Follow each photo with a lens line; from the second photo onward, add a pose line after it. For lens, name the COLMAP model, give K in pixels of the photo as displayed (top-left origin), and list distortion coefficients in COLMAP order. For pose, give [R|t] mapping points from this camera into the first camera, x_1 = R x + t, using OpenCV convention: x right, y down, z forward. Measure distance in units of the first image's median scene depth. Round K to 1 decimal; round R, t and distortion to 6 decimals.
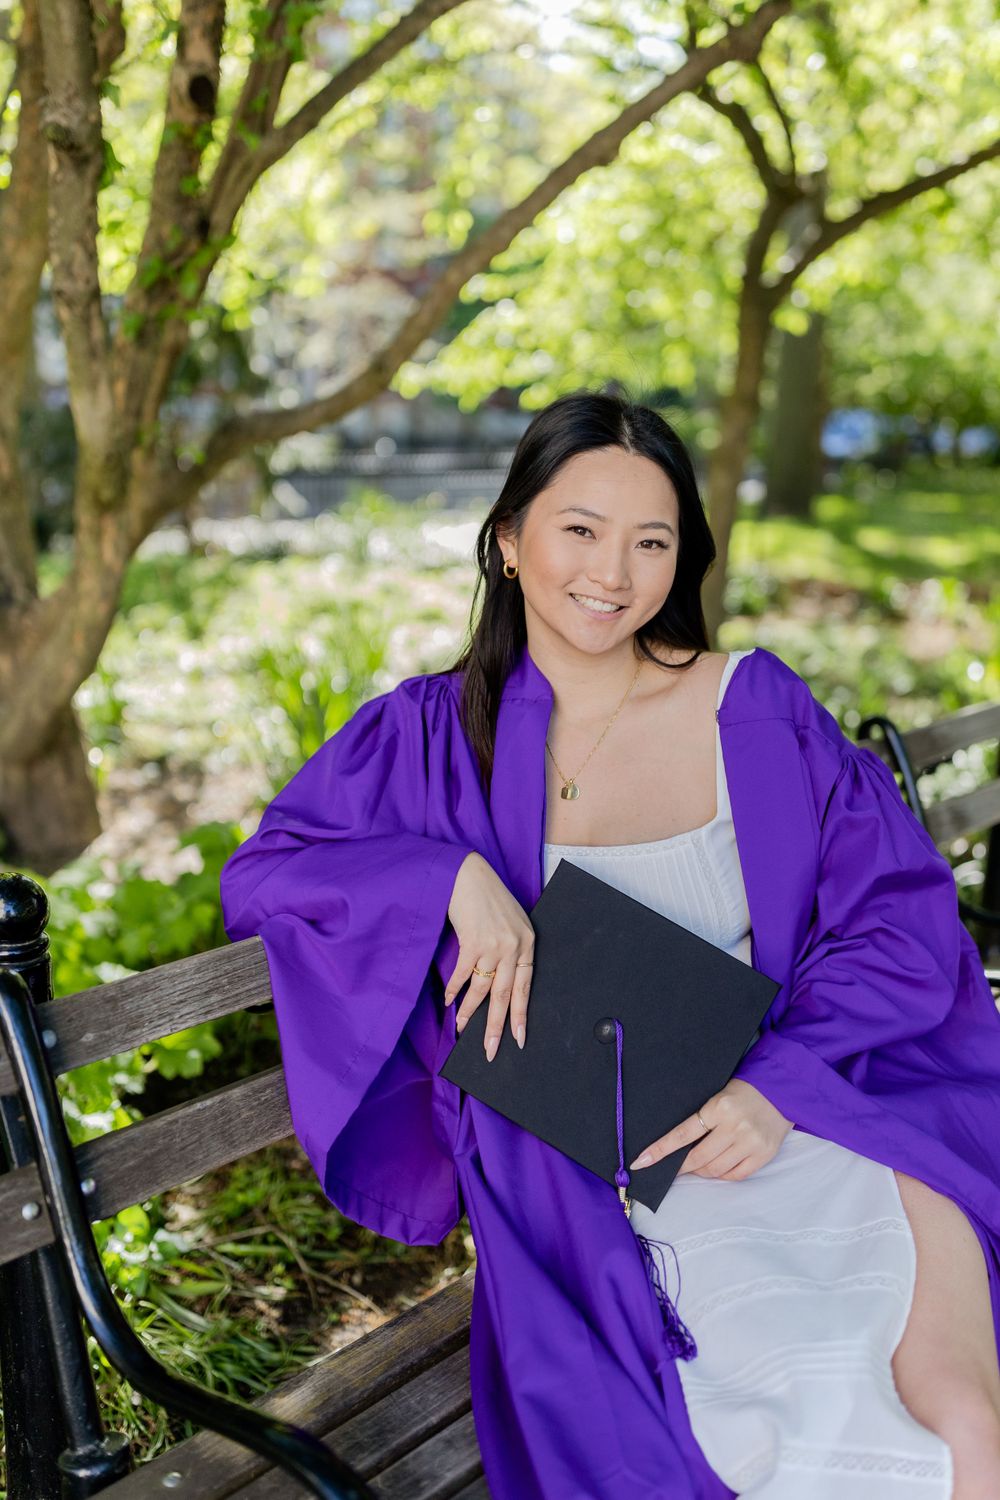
lens RADIAL K [[1597.6, 0, 504.7], [0, 1597.6, 755.3], [0, 0, 1]] dist [0.028179, 0.000000]
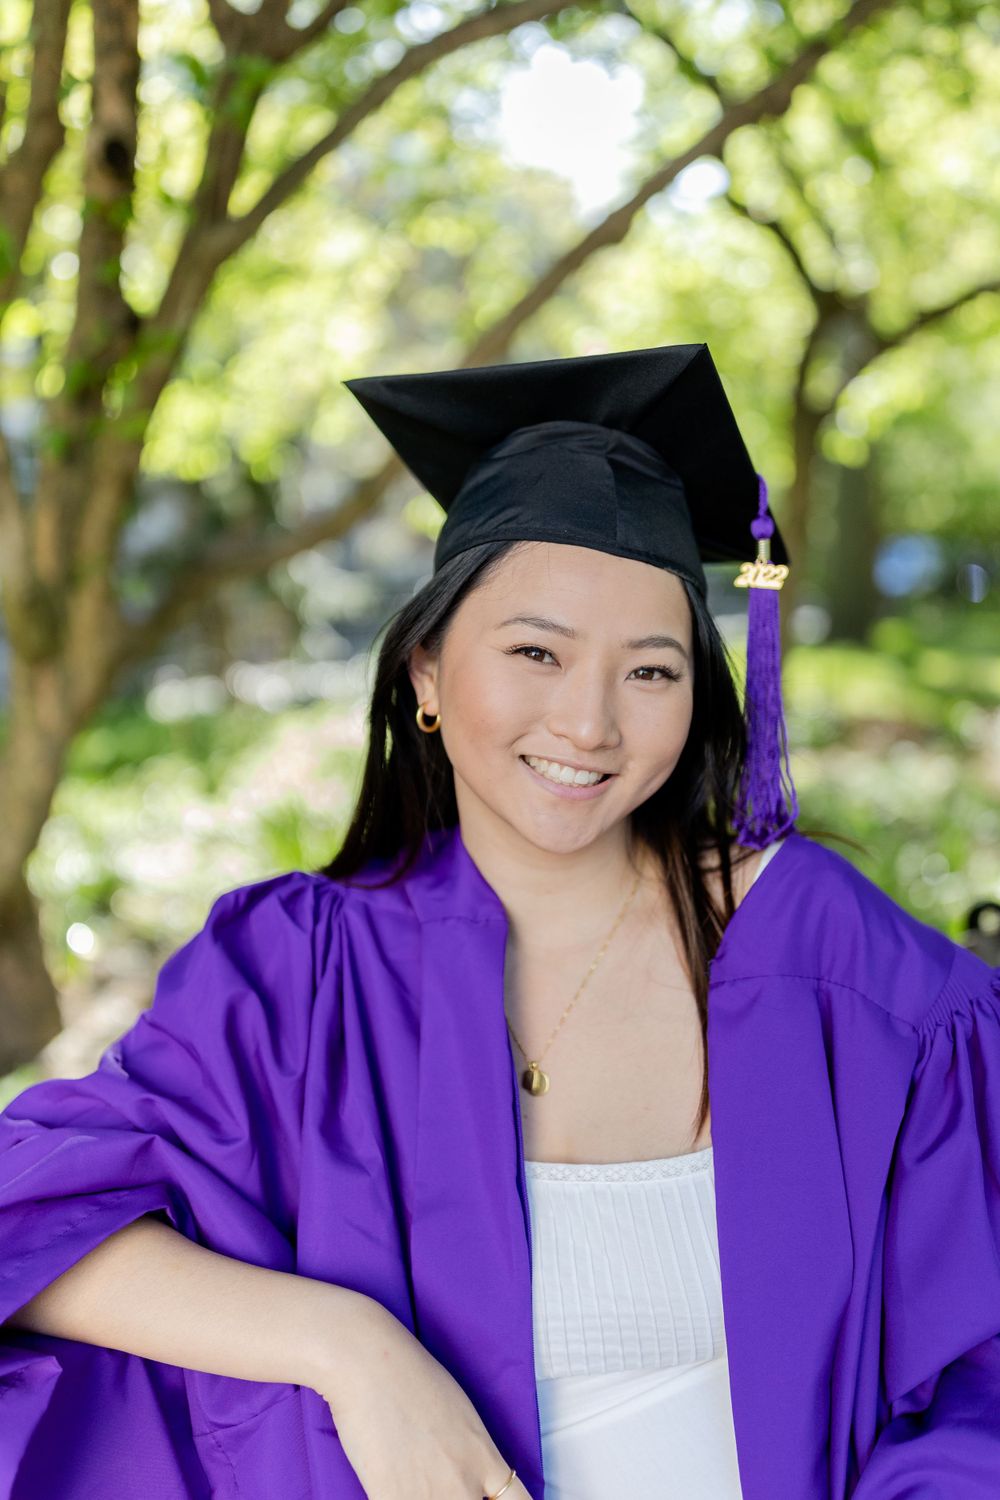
lens RADIAL K [[1597.6, 0, 494.7], [0, 1597.6, 749.2], [0, 0, 1]] dist [0.028179, 0.000000]
pose [[0.998715, -0.026593, -0.043132, 0.056909], [0.022502, 0.995441, -0.092688, -0.047058], [0.045400, 0.091599, 0.994761, 0.387441]]
